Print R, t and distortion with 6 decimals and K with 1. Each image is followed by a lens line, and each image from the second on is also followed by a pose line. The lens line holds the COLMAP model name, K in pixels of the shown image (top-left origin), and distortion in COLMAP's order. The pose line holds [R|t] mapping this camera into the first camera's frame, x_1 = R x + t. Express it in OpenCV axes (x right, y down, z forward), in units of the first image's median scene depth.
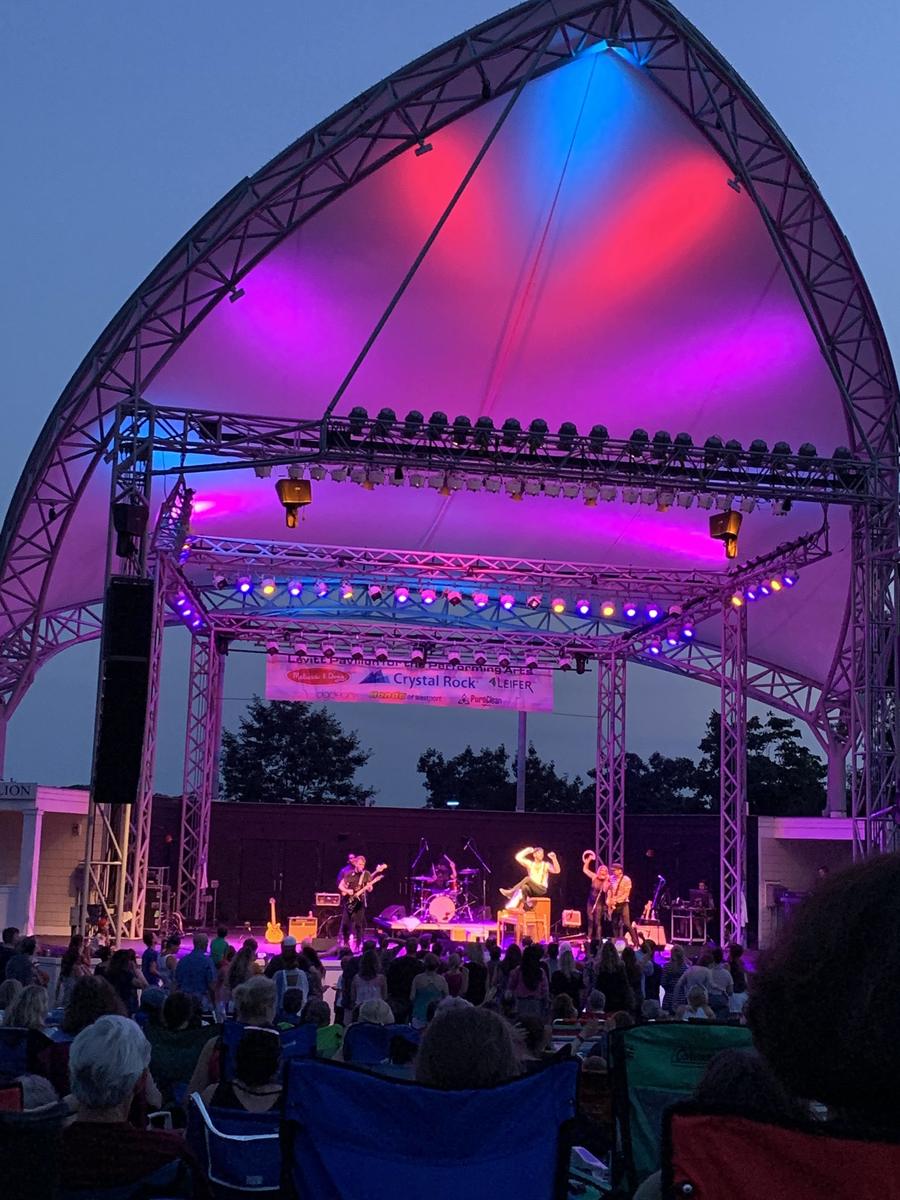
lens RADIAL K [[1705.8, 0, 479.2], [0, 1705.8, 596.7], [0, 0, 1]] dist [0.116063, -0.022615]
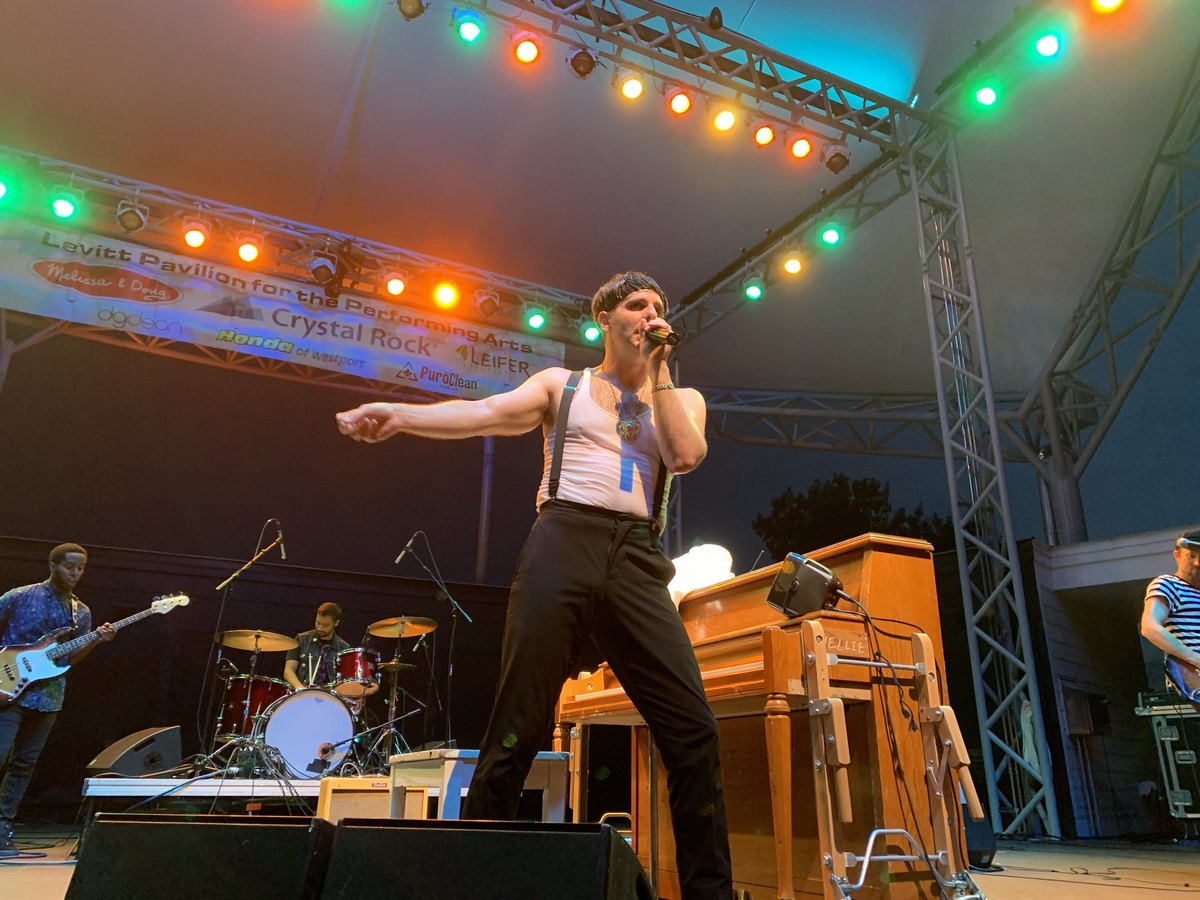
lens RADIAL K [[914.4, 0, 600.0], [0, 914.4, 450.0], [0, 0, 1]] dist [0.004488, 0.000707]
pose [[0.980515, 0.048581, 0.190340, -0.004177], [-0.006606, 0.976545, -0.215213, 0.189653], [-0.196331, 0.209762, 0.957838, 0.925856]]
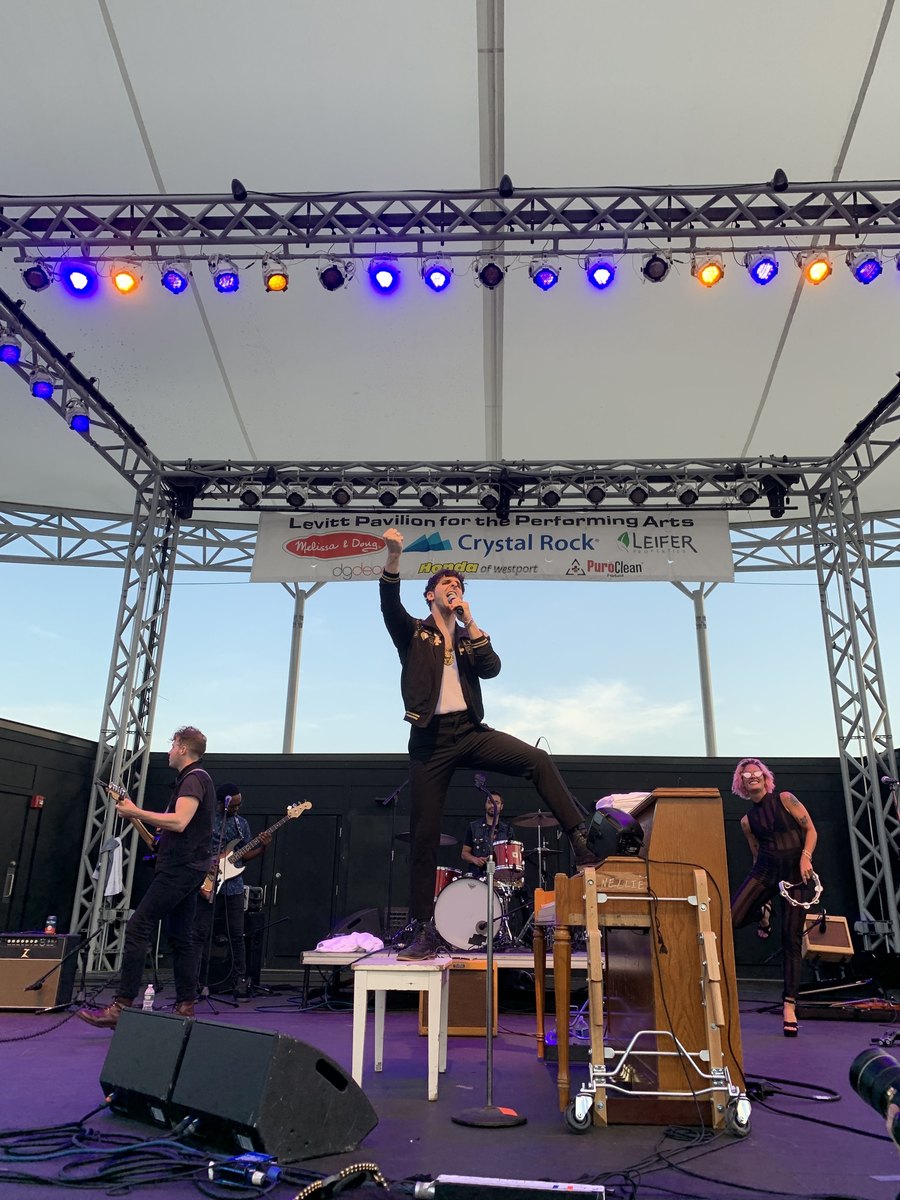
lens RADIAL K [[900.8, 0, 460.9], [0, 900.8, 603.8], [0, 0, 1]] dist [0.070722, -0.000398]
pose [[0.956929, -0.113398, -0.267258, 0.046557], [0.056663, 0.975809, -0.211153, 0.178504], [0.284738, 0.186915, 0.940206, 0.892034]]
